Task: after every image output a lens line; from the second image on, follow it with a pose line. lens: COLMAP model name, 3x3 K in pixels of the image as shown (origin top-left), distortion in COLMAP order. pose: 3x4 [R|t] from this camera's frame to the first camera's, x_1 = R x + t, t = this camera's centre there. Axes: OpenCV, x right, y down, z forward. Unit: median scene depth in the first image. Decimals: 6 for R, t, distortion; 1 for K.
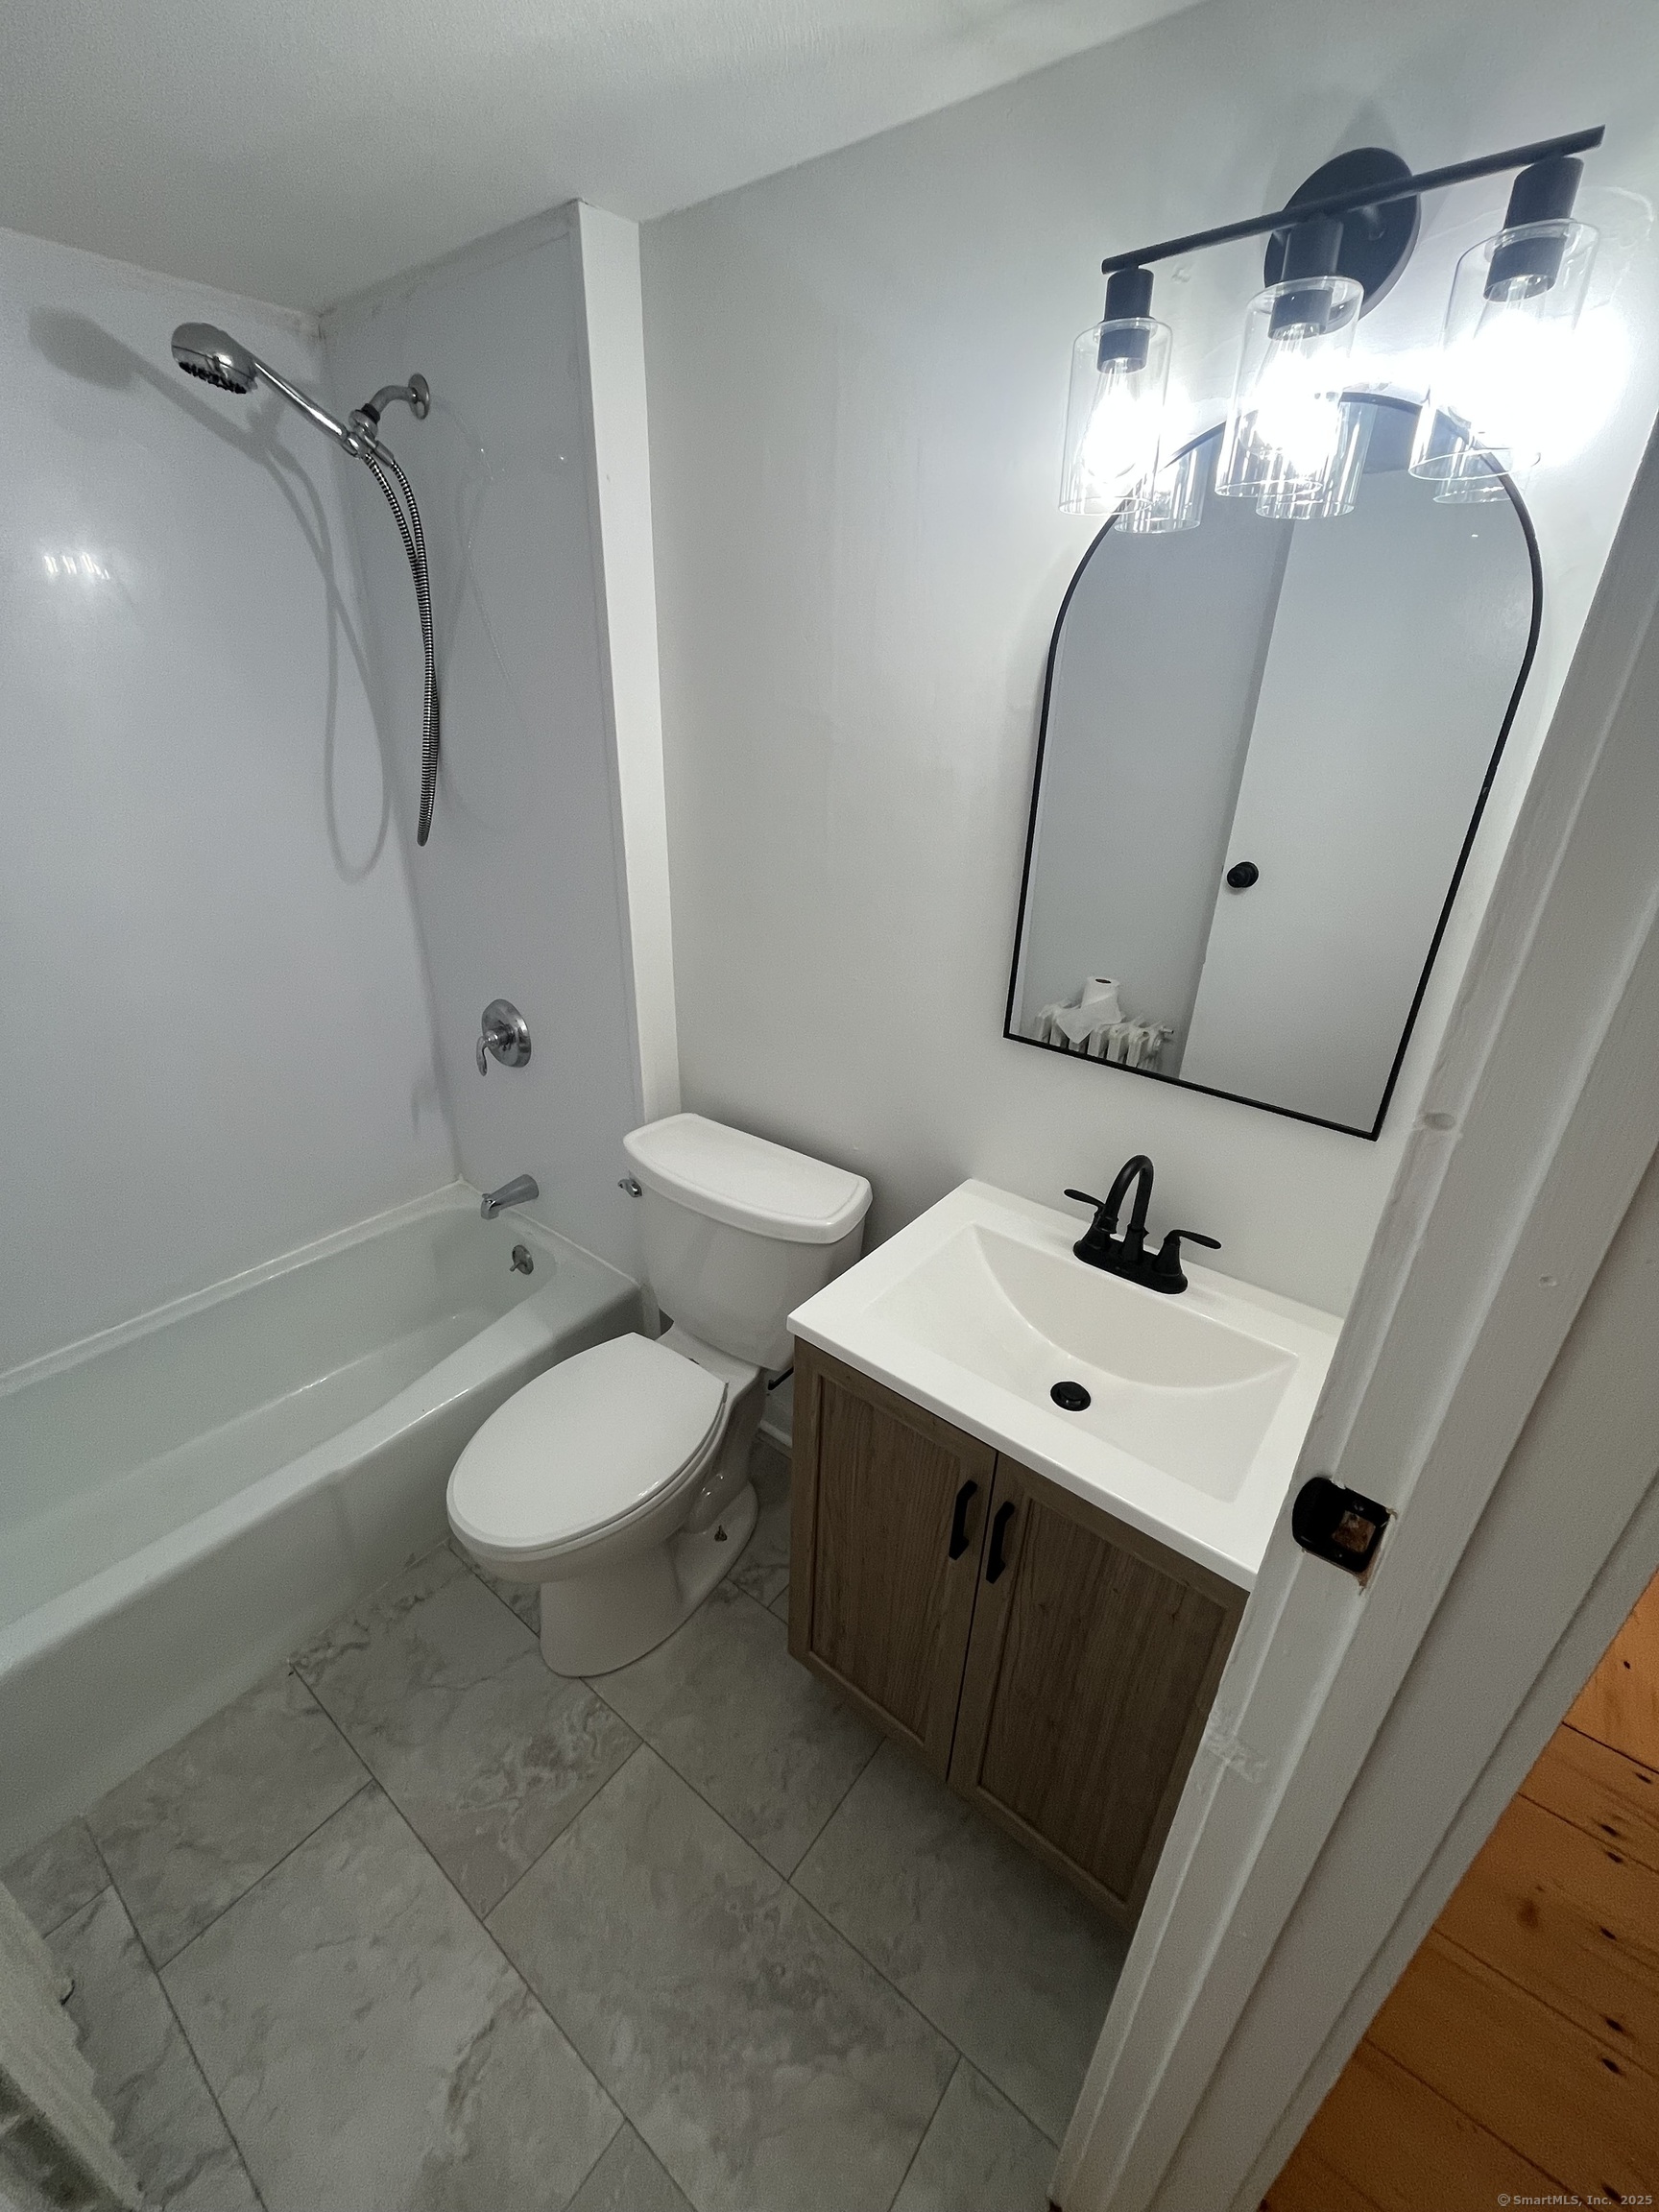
lens RADIAL K [[893.9, 0, 829.5], [0, 893.9, 1106.0], [0, 0, 1]] dist [0.002190, -0.000036]
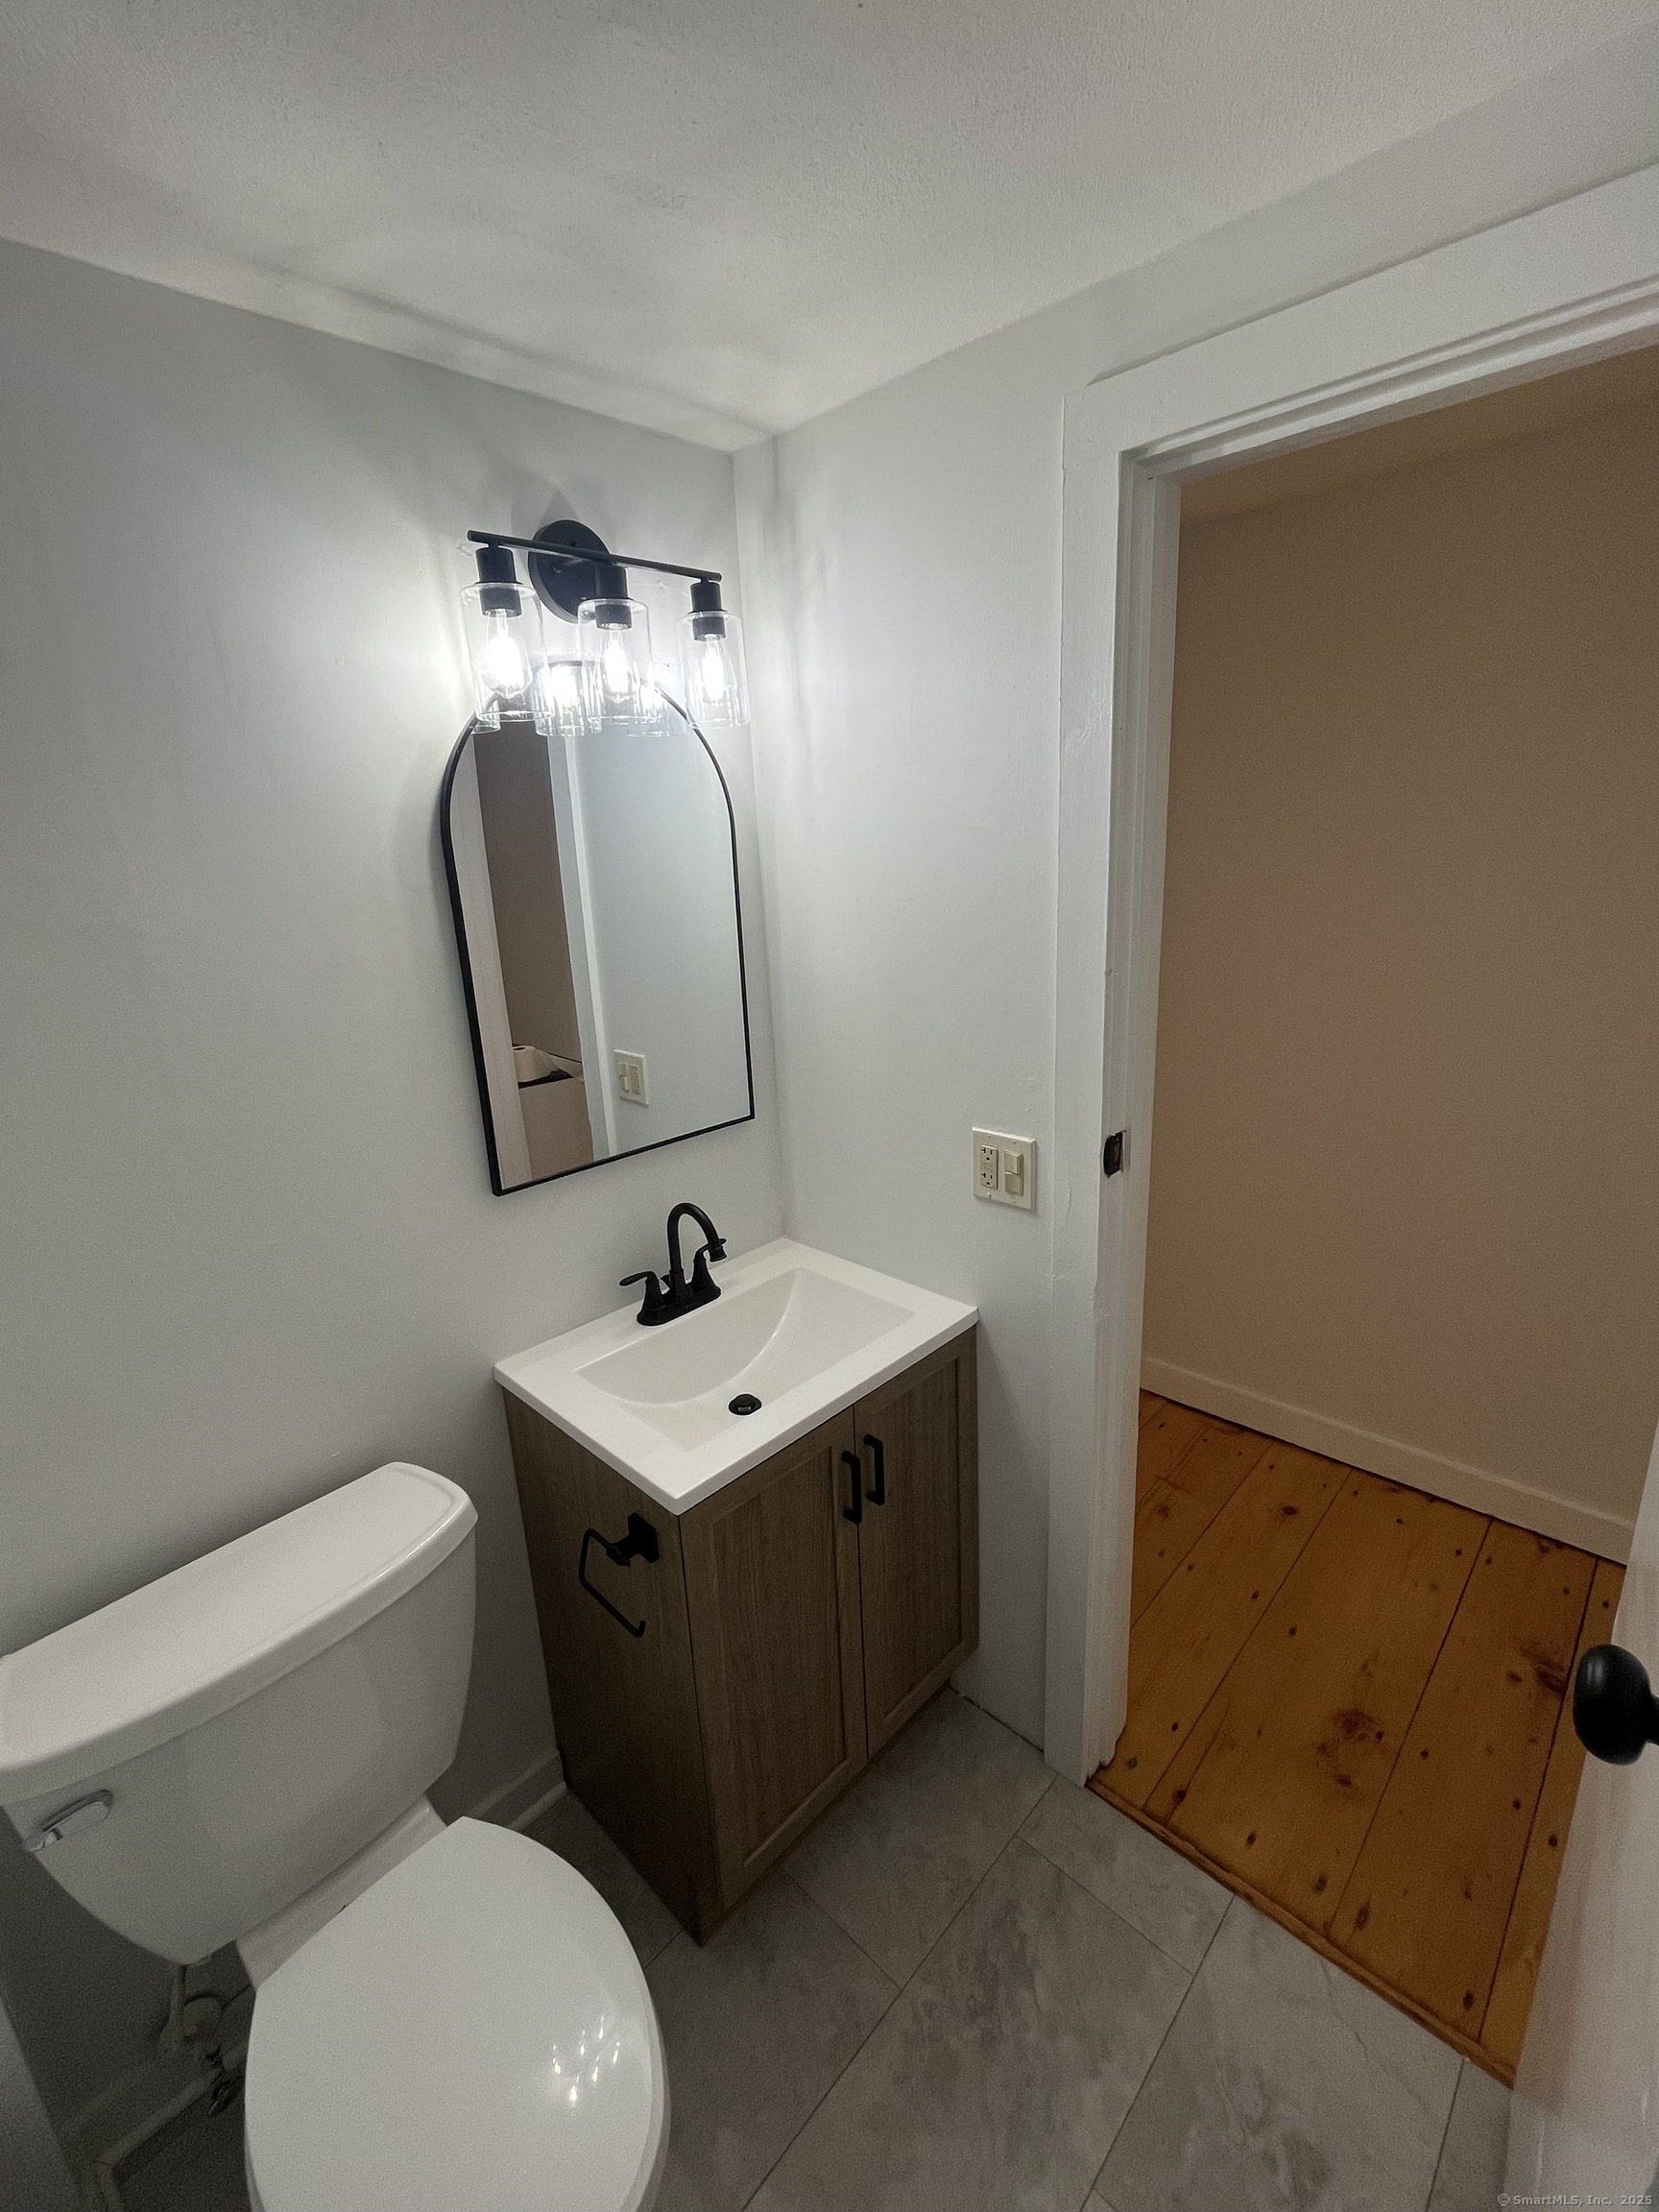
lens RADIAL K [[953.9, 0, 829.5], [0, 953.9, 1106.0], [0, 0, 1]] dist [0.001186, 0.000367]
pose [[0.099488, -0.300824, 0.948476, -0.836219], [0.475377, 0.851758, 0.220285, -0.252255], [-0.874139, 0.428968, 0.227744, 0.457882]]
